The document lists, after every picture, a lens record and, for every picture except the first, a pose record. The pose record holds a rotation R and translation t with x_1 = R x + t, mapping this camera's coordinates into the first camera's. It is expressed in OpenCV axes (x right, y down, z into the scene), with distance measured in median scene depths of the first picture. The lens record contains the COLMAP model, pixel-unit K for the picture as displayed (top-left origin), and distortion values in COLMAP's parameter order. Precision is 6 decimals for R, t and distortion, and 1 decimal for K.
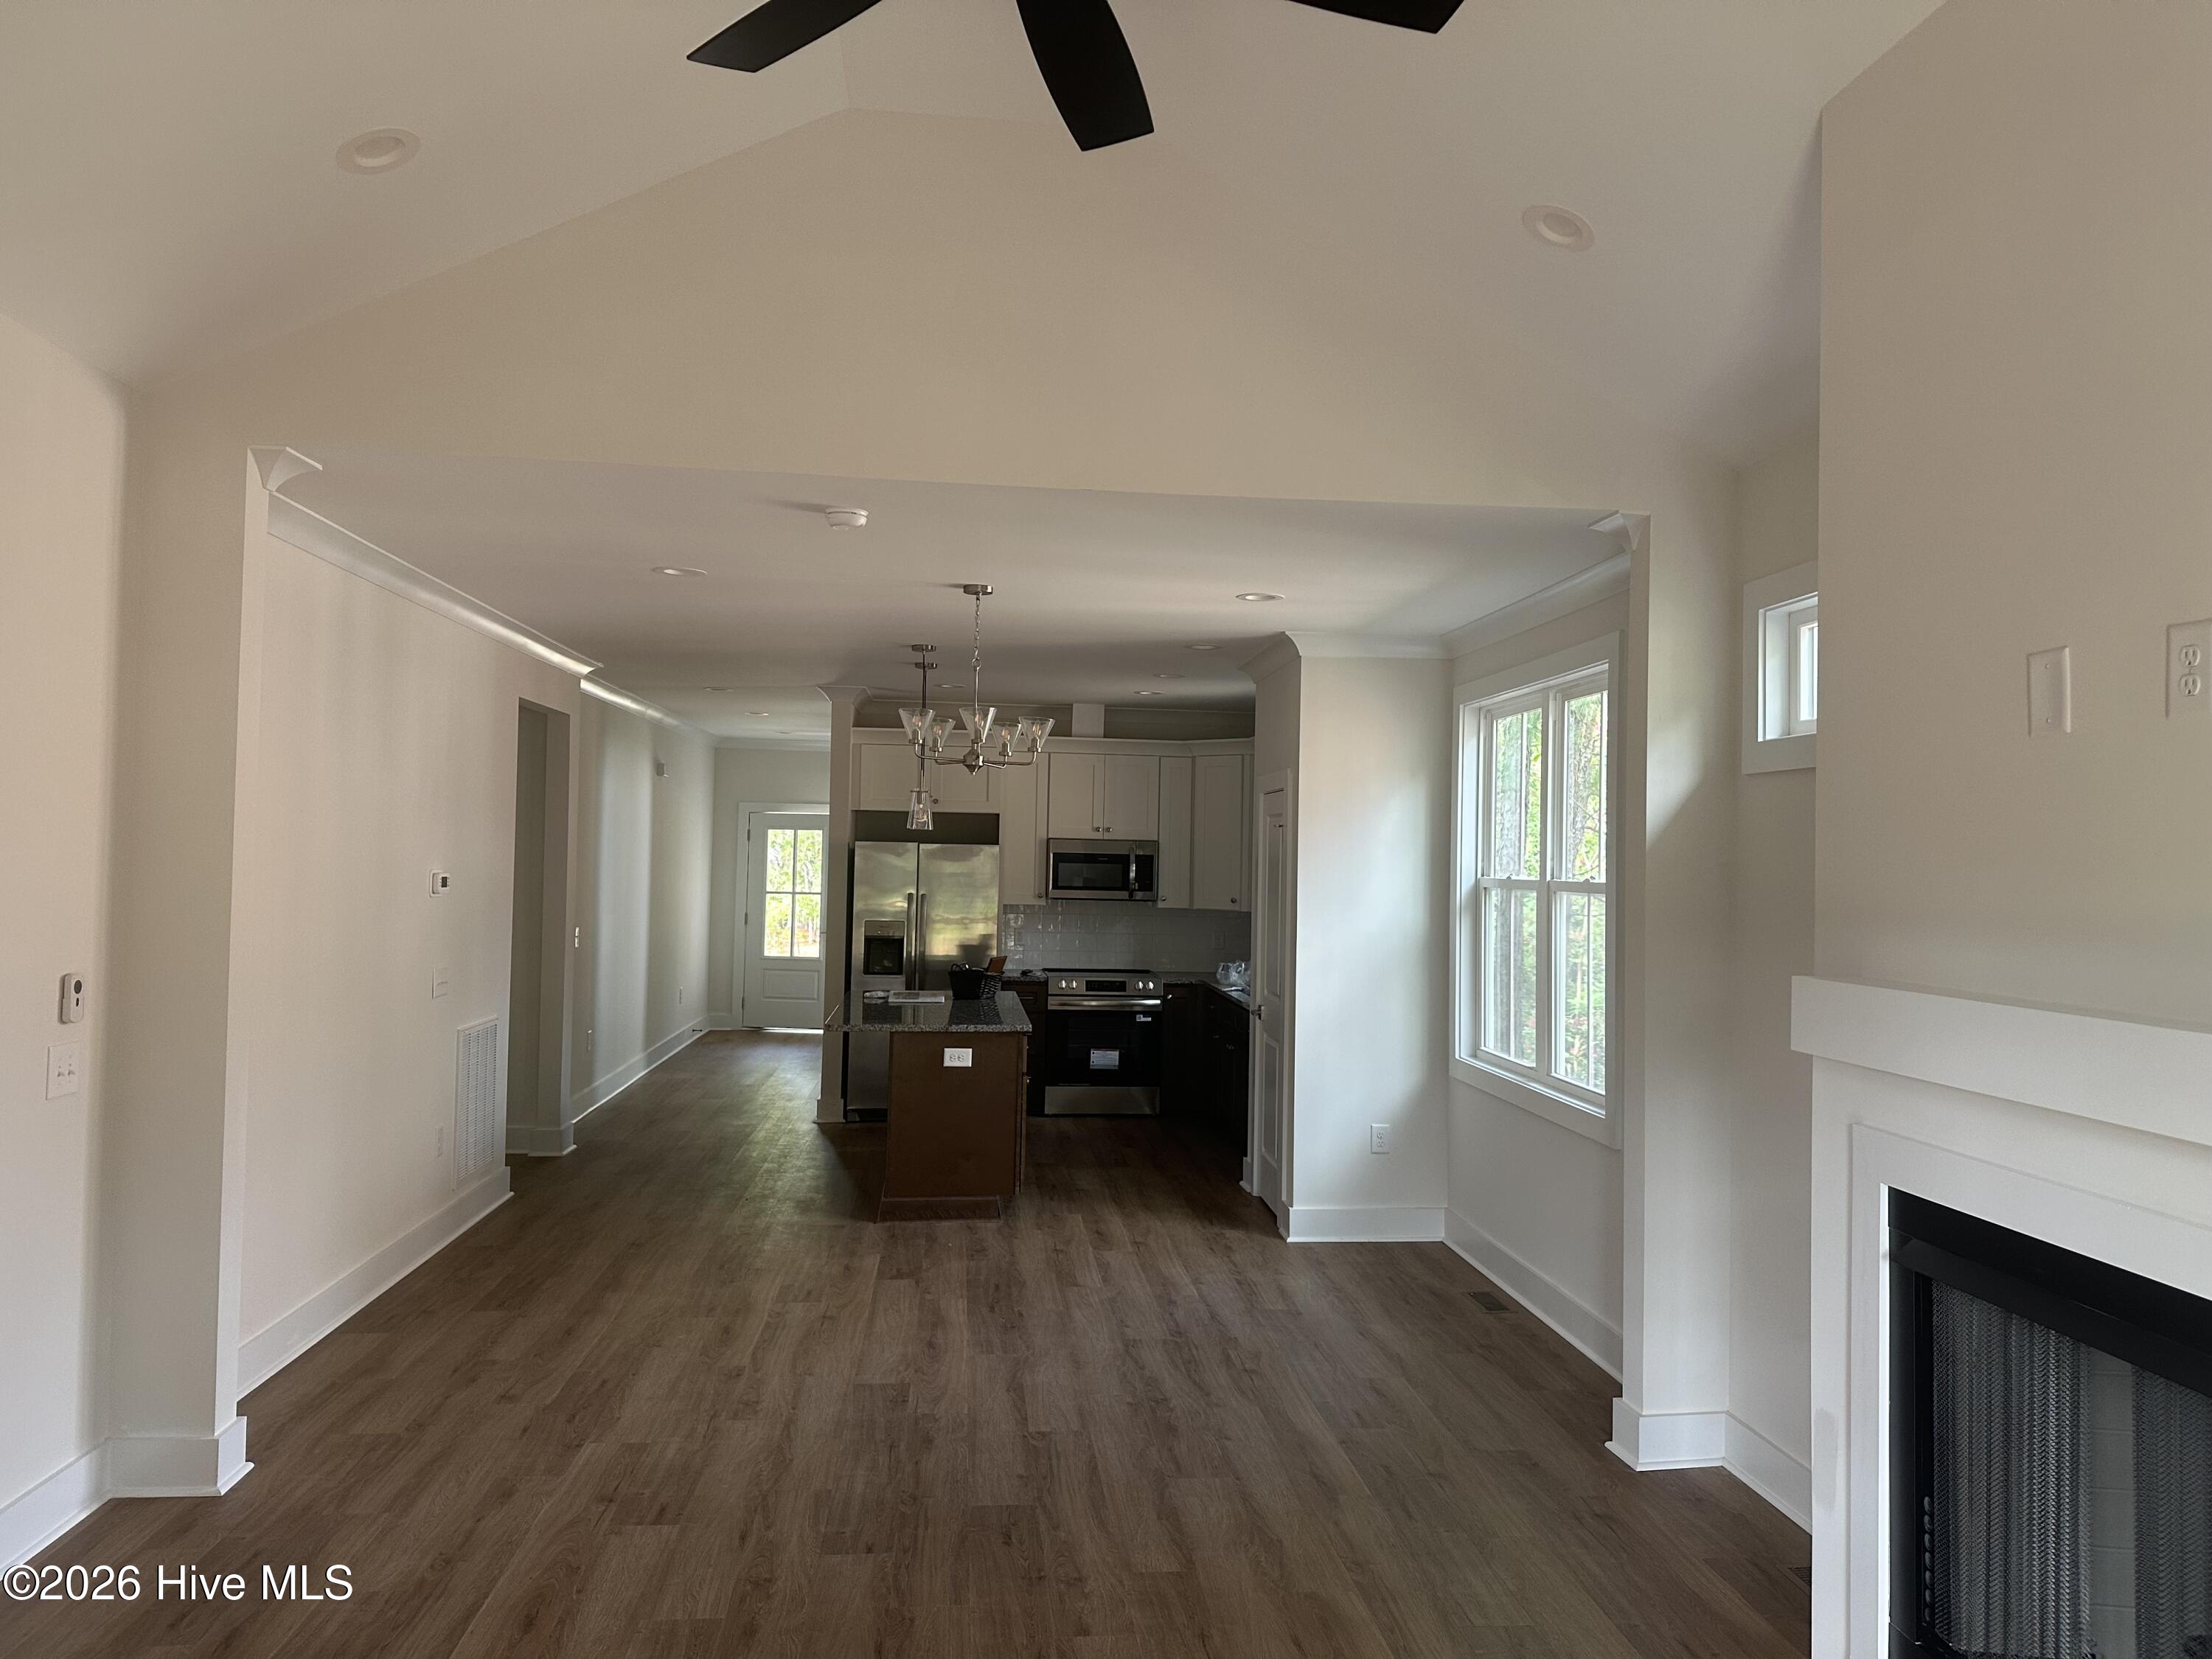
lens RADIAL K [[1536.6, 0, 1119.2], [0, 1536.6, 813.3], [0, 0, 1]] dist [0.094830, -0.127887]
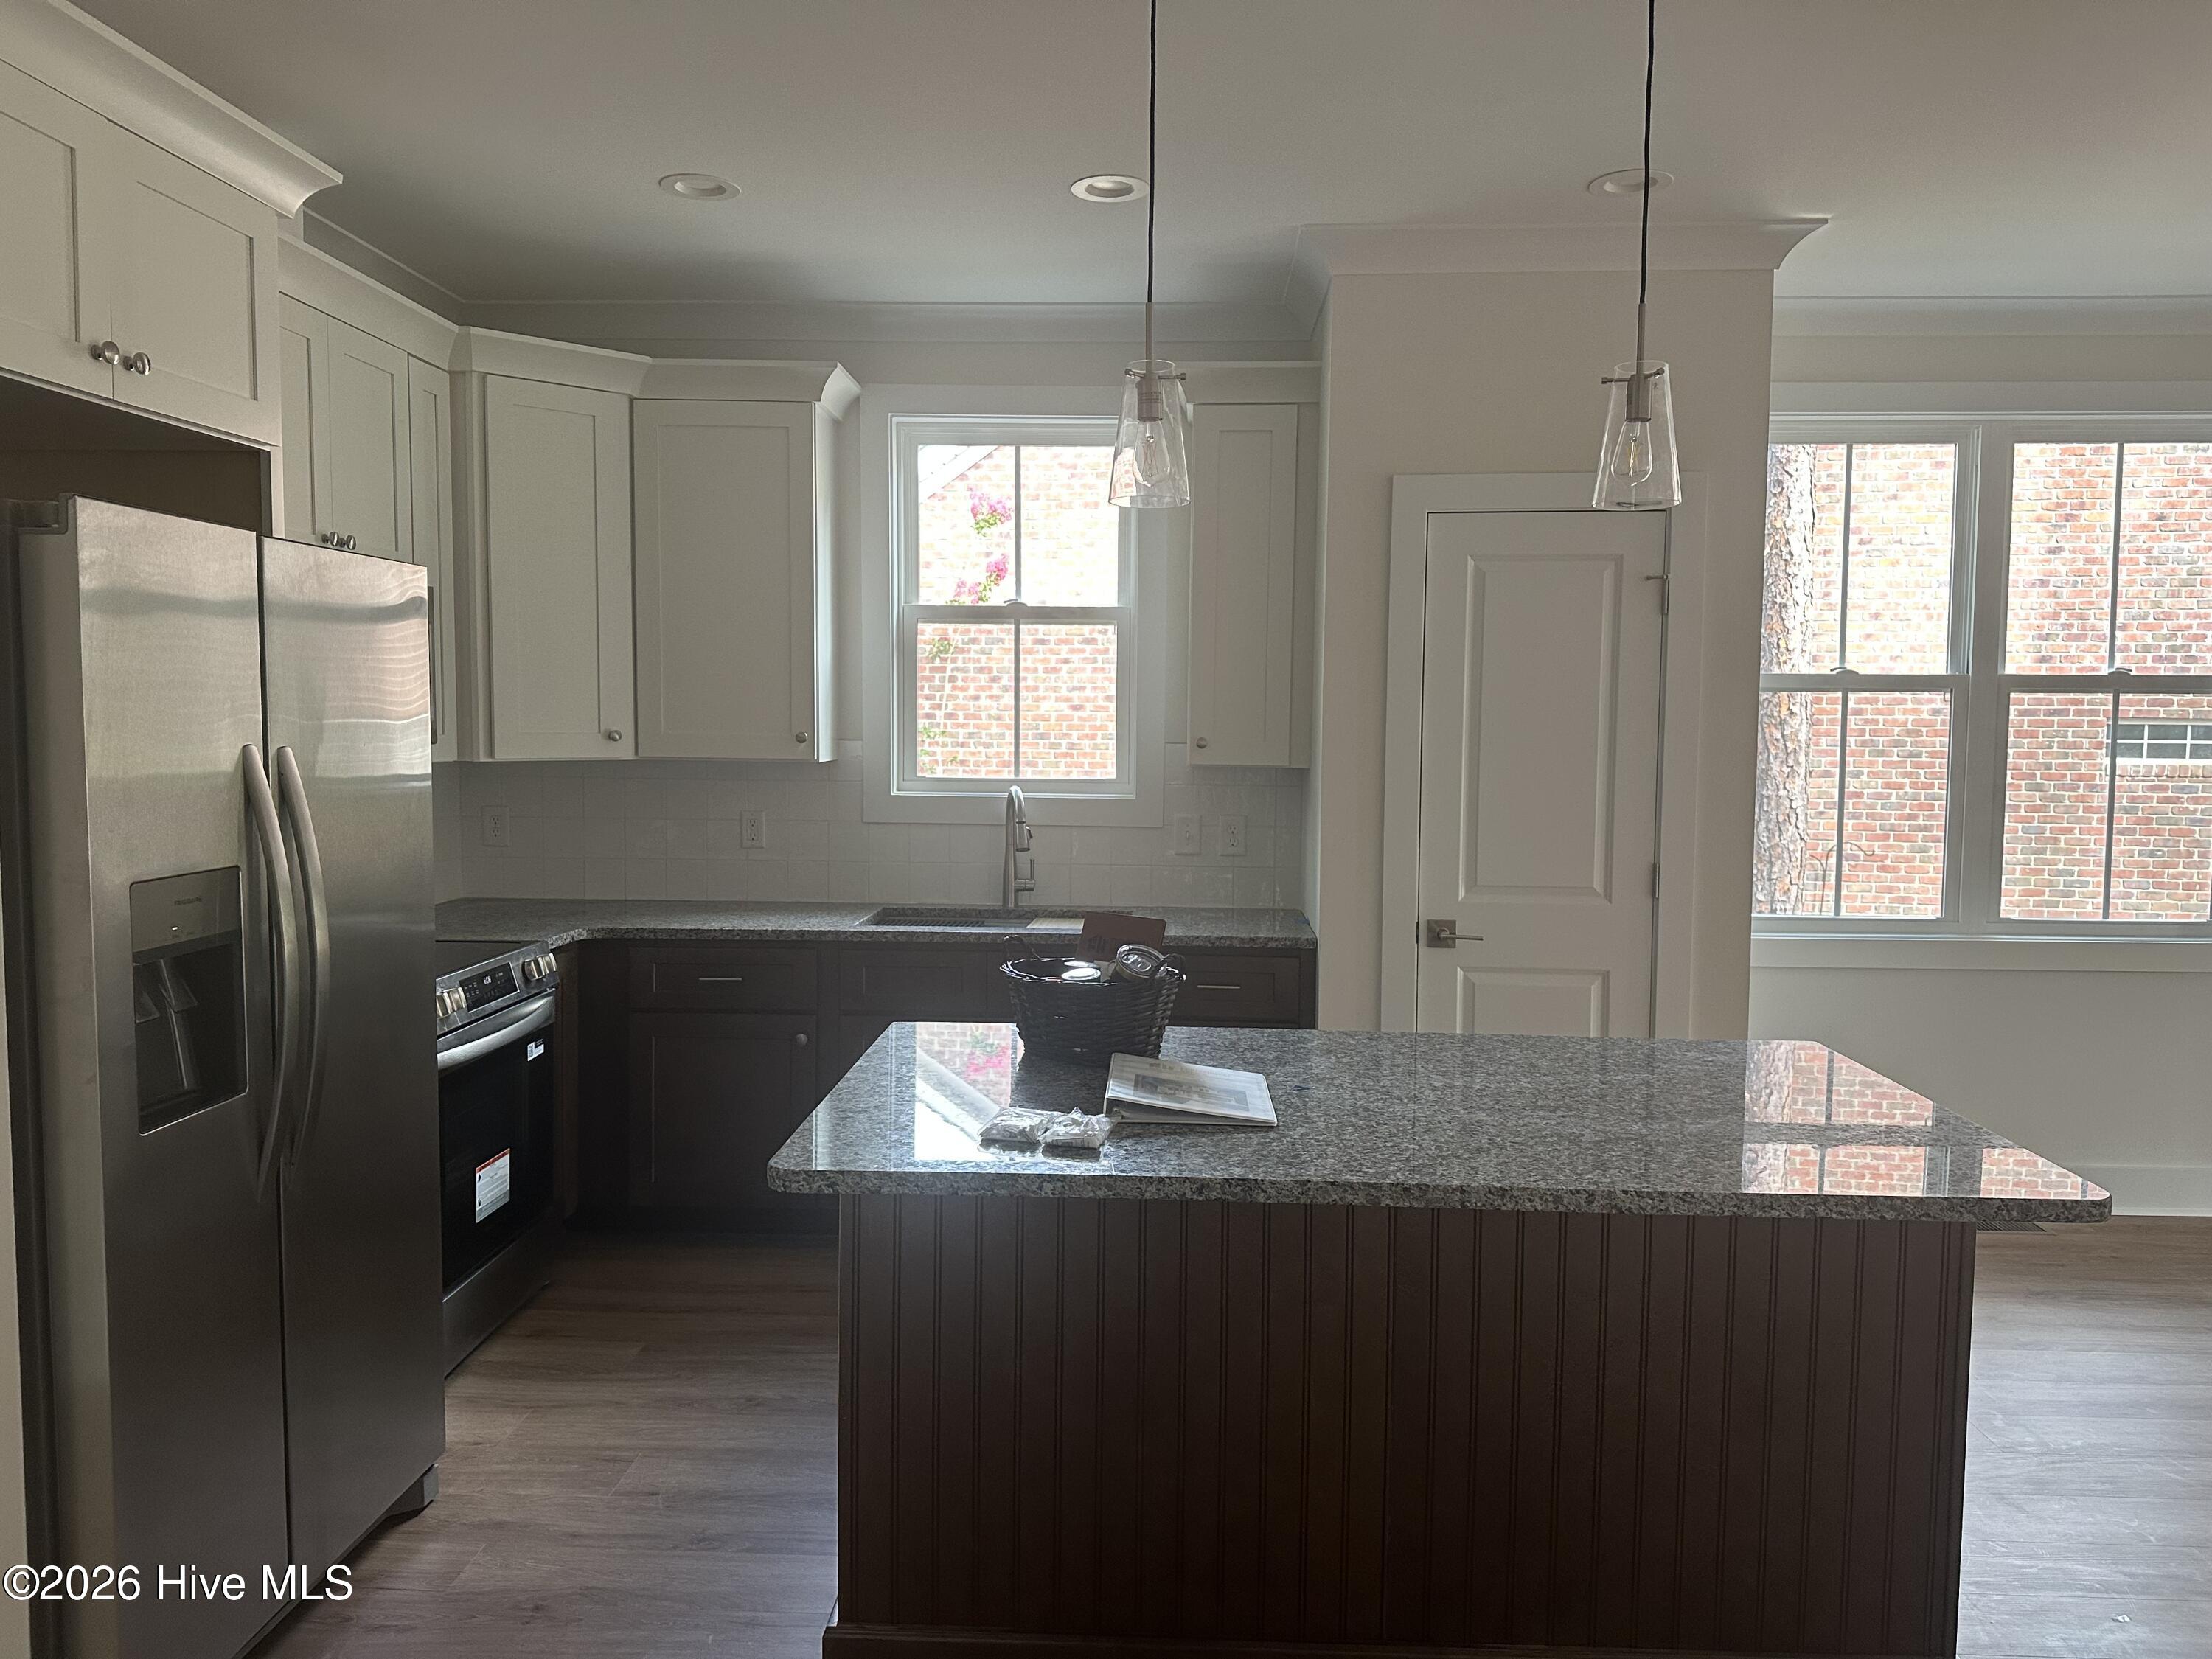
lens RADIAL K [[1536.6, 0, 1119.2], [0, 1536.6, 813.3], [0, 0, 1]] dist [0.094830, -0.127887]
pose [[0.146665, -0.082812, 0.985714, -0.360022], [-0.033438, 0.995505, 0.088610, 0.036501], [-0.988621, -0.045956, 0.143237, 0.840933]]
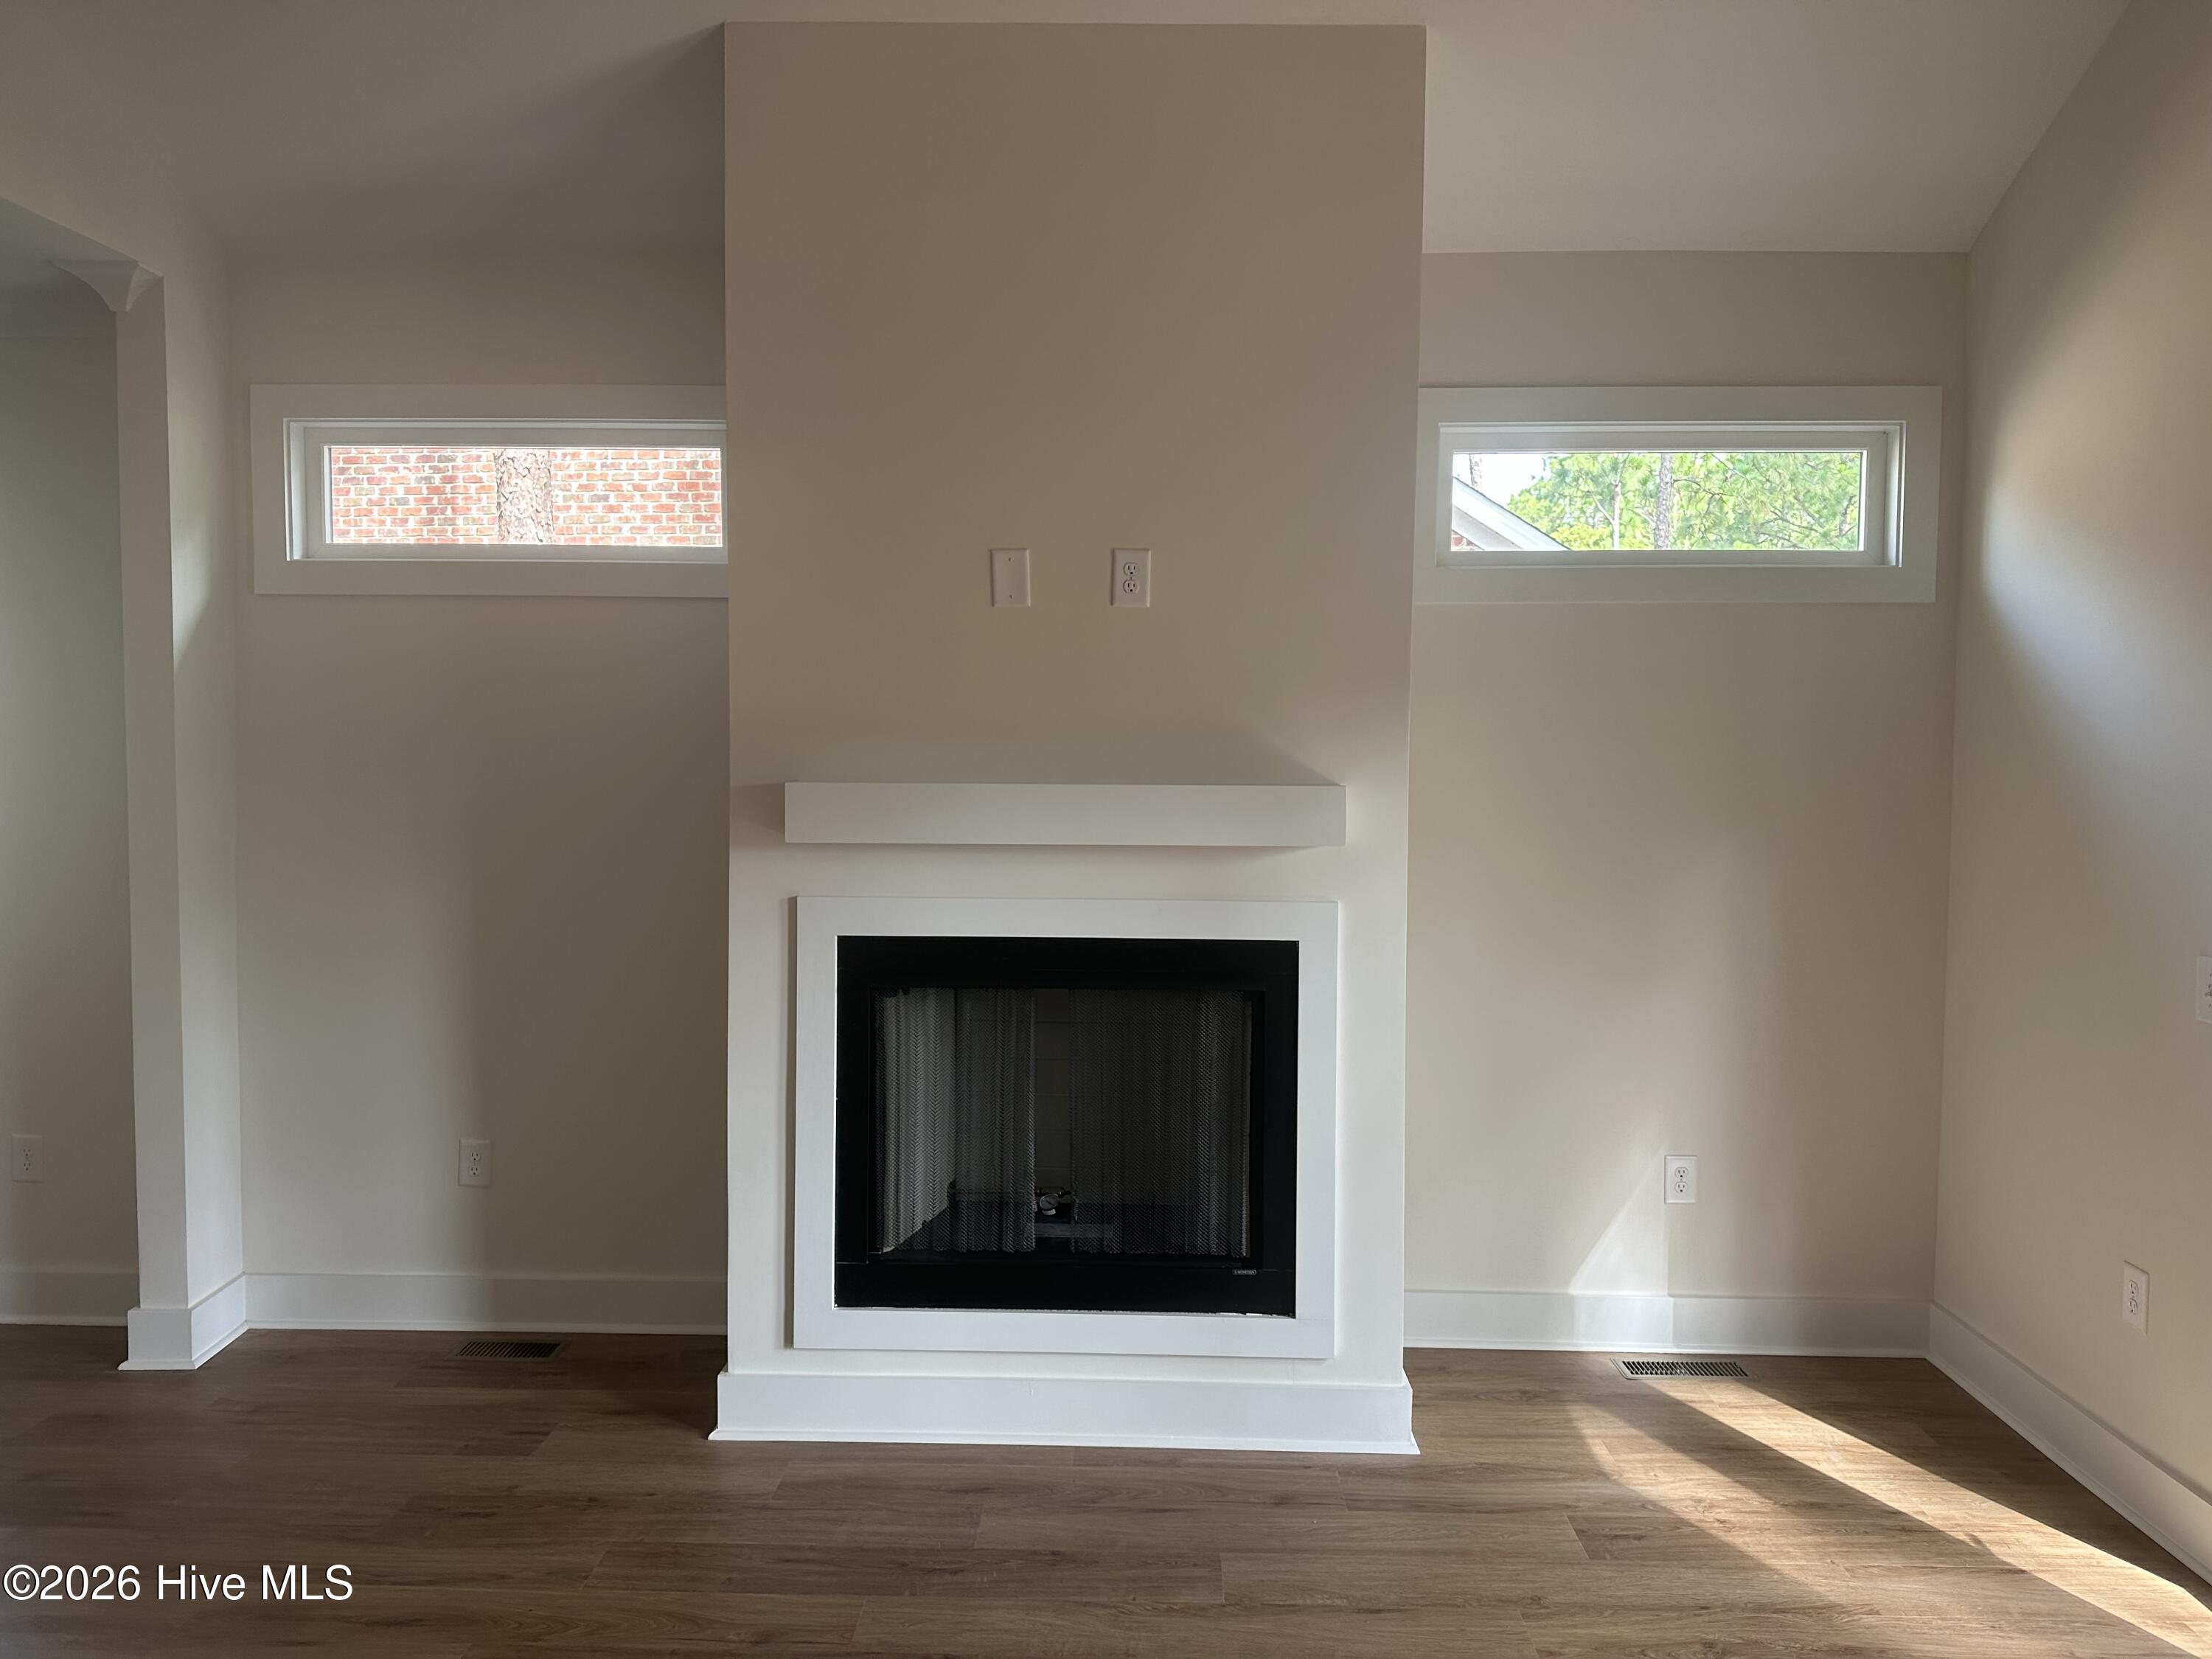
lens RADIAL K [[1533.5, 0, 1169.1], [0, 1533.5, 797.1], [0, 0, 1]] dist [0.004608, 0.000073]
pose [[0.107860, -0.053303, 0.992736, -0.212548], [-0.038818, 0.997574, 0.057780, 0.010151], [-0.993408, -0.044769, 0.105529, 0.168403]]
